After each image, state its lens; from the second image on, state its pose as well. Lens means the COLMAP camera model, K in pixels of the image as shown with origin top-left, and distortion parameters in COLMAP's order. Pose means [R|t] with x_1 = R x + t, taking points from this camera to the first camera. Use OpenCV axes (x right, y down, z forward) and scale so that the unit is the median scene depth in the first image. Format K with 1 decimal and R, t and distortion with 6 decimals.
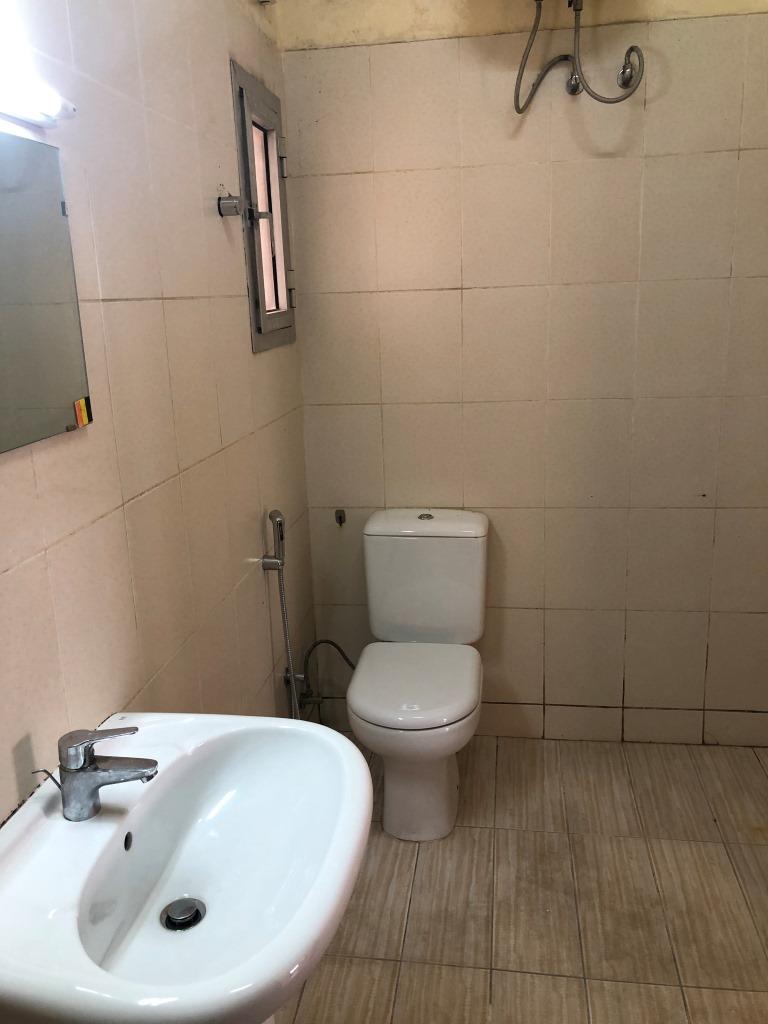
lens RADIAL K [[837.8, 0, 387.6], [0, 837.8, 515.6], [0, 0, 1]] dist [0.019388, -0.034128]
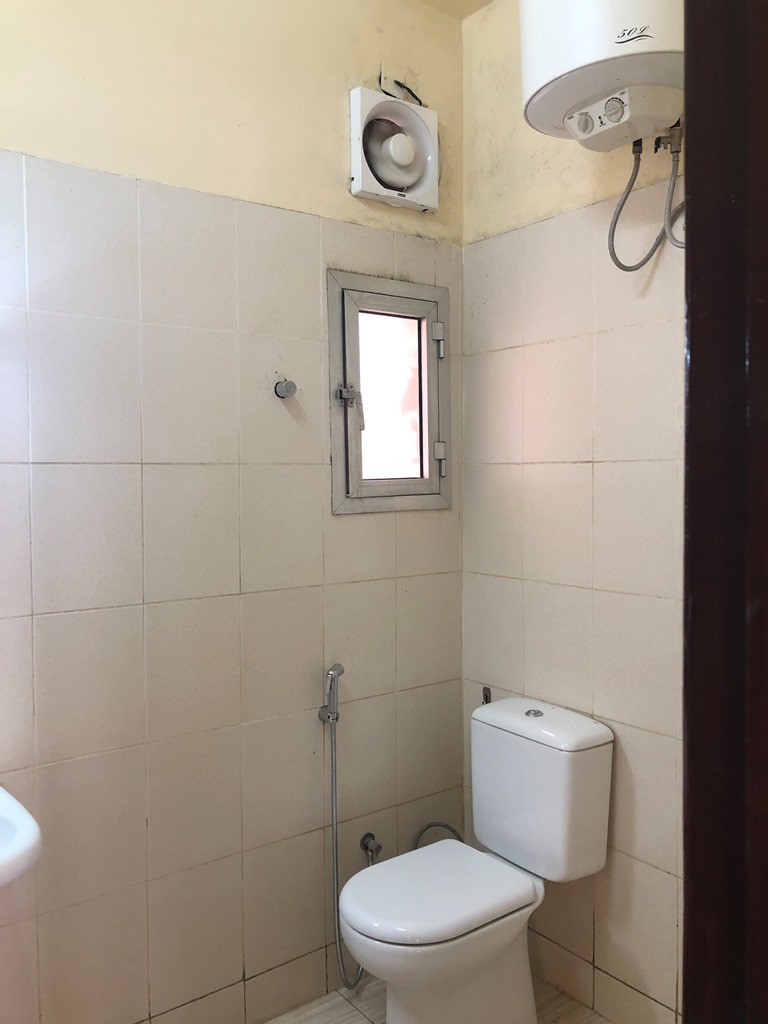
lens RADIAL K [[837.8, 0, 387.7], [0, 837.8, 511.2], [0, 0, 1]] dist [0.019388, -0.034128]
pose [[0.713378, 0.060666, -0.698149, 0.567853], [-0.198101, 0.973069, -0.117867, -0.074391], [0.672197, 0.222388, 0.706184, 0.245936]]
